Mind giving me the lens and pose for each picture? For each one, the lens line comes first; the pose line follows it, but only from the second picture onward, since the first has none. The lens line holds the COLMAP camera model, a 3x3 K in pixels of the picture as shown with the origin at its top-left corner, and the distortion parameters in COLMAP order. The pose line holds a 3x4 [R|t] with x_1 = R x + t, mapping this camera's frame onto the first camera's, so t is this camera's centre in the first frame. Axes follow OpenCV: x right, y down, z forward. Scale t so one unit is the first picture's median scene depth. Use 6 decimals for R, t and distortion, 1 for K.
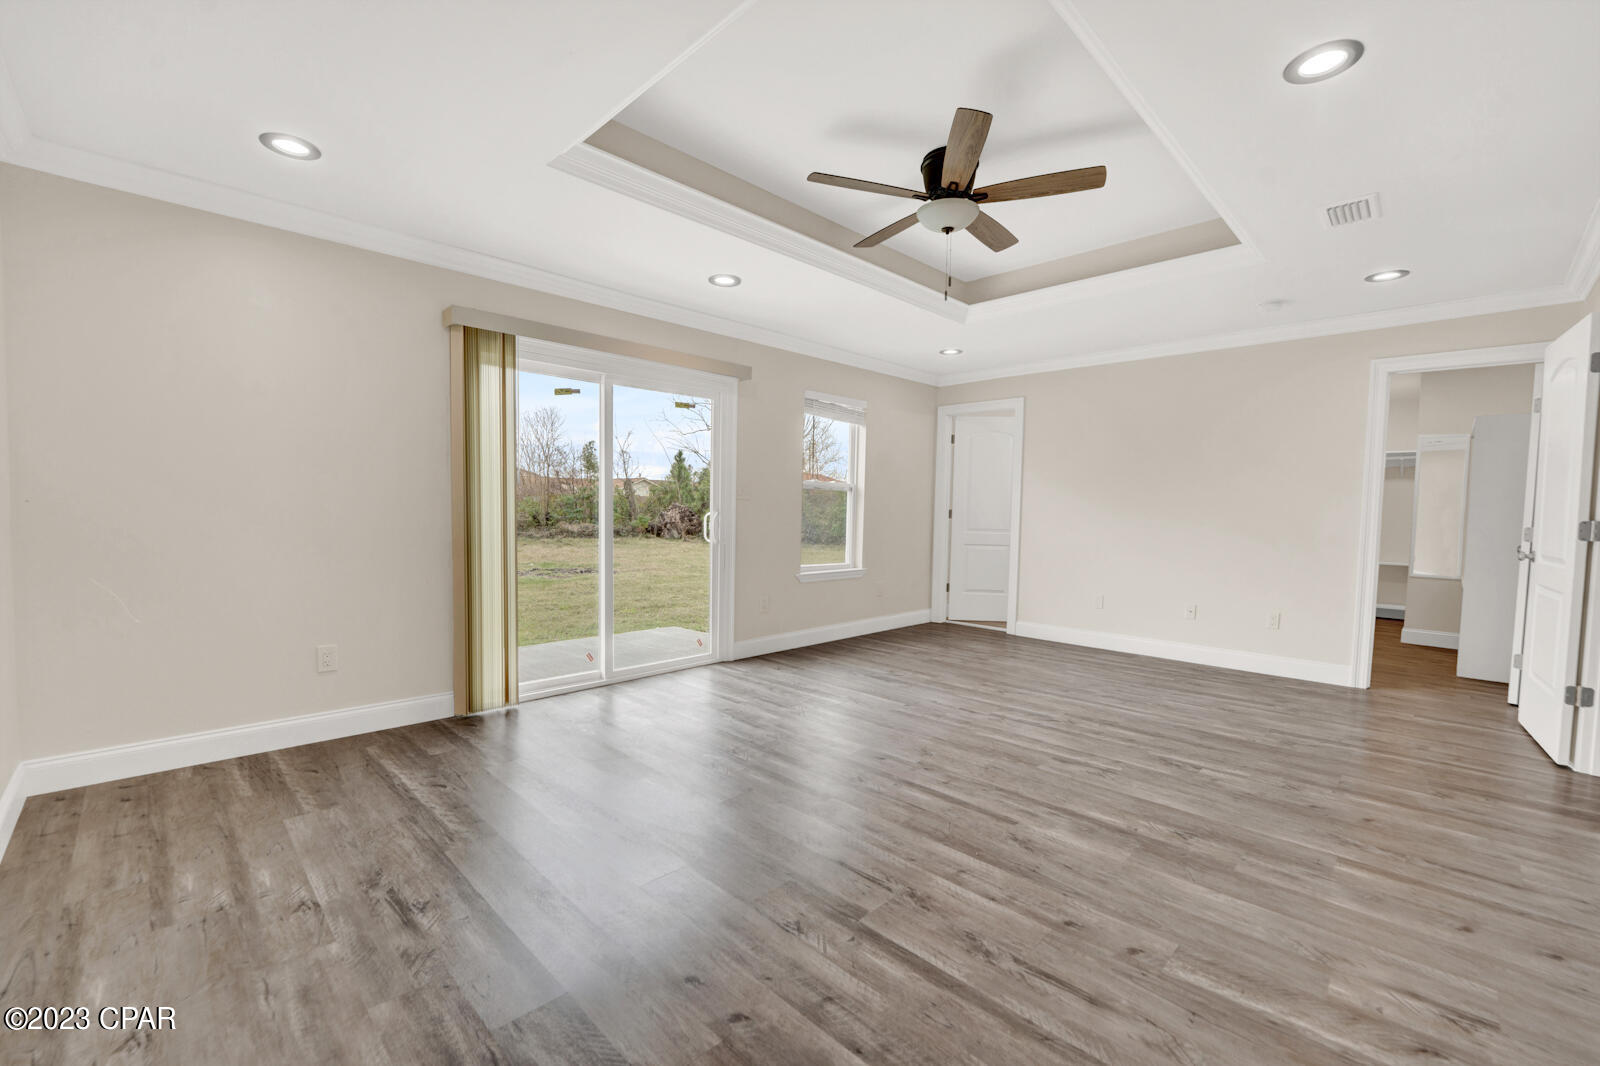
lens RADIAL K [[670.0, 0, 796.8], [0, 670.0, 530.7], [0, 0, 1]] dist [-0.028332, 0.004839]
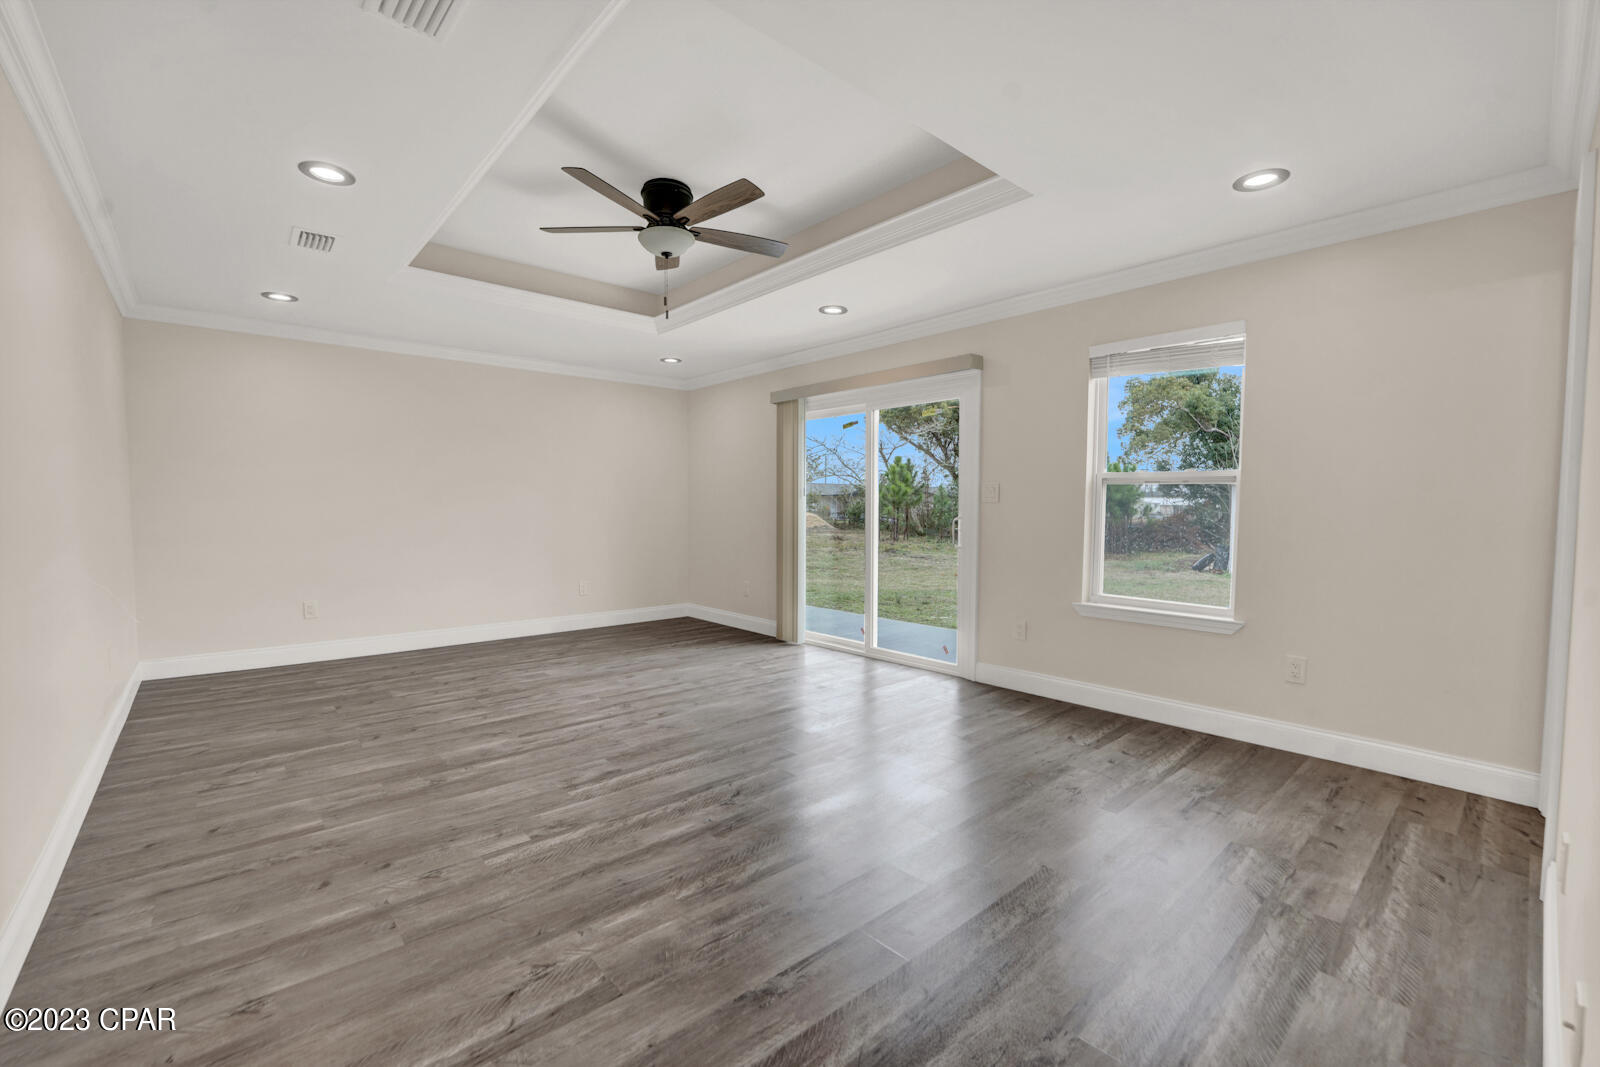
lens RADIAL K [[670.0, 0, 797.2], [0, 670.0, 542.7], [0, 0, 1]] dist [-0.028332, 0.004839]
pose [[-0.059759, 0.036867, -0.997532, 1.610689], [-0.038570, 0.998486, 0.039213, -0.037465], [0.997467, 0.040818, -0.058246, 1.590395]]
